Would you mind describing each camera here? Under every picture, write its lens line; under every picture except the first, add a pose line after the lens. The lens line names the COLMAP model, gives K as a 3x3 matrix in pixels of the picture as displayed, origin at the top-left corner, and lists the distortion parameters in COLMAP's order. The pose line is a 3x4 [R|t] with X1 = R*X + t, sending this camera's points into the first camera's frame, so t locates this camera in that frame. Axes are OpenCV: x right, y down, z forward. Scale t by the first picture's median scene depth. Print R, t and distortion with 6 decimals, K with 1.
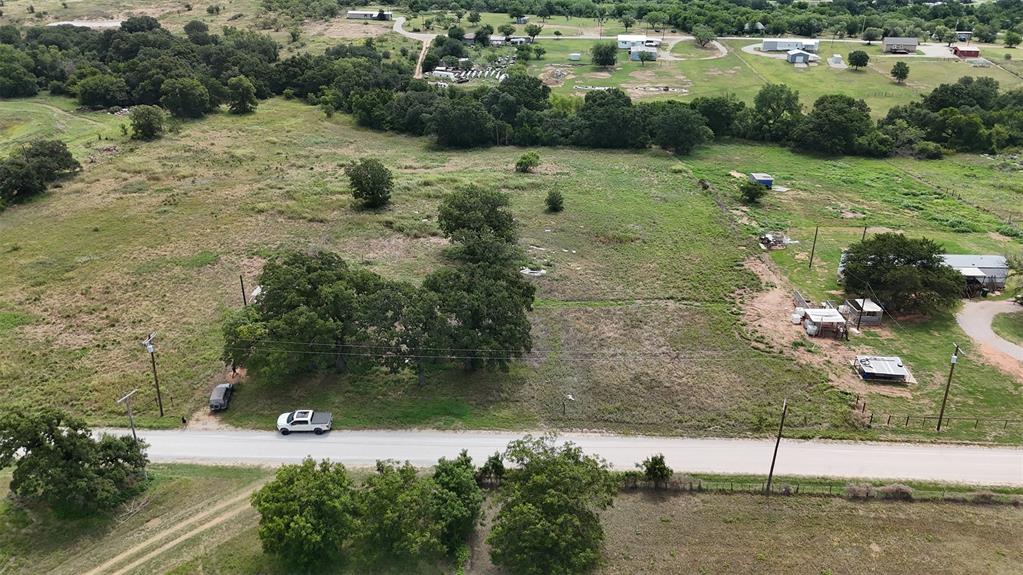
lens RADIAL K [[753.2, 0, 509.7], [0, 753.2, 288.3], [0, 0, 1]] dist [0.070933, -0.062550]
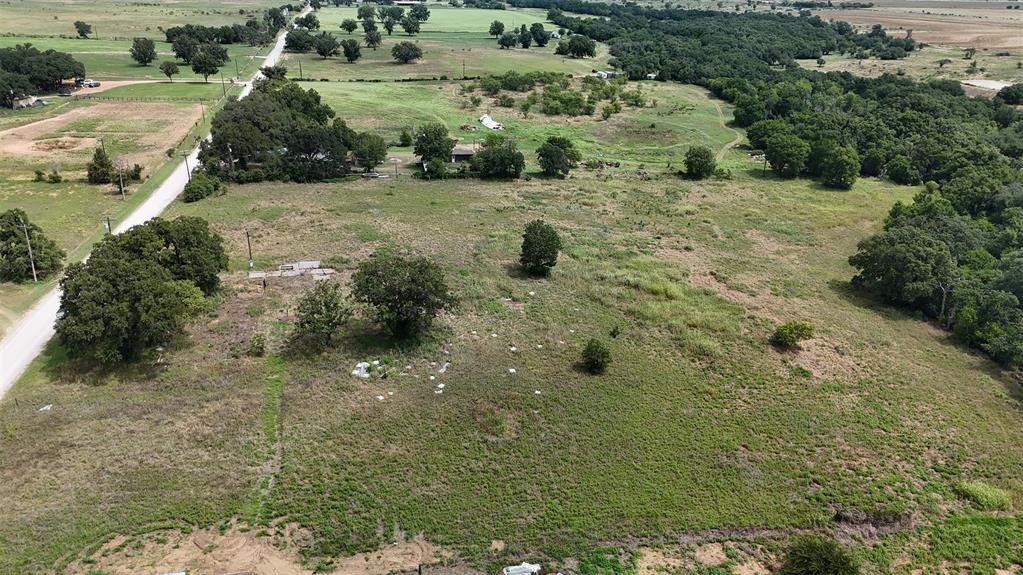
lens RADIAL K [[753.2, 0, 509.7], [0, 753.2, 288.3], [0, 0, 1]] dist [0.070933, -0.062550]
pose [[0.231714, 0.382236, -0.894541, 0.331062], [-0.438435, 0.861911, 0.254725, -0.162145], [0.868380, 0.333175, 0.367303, 0.337387]]
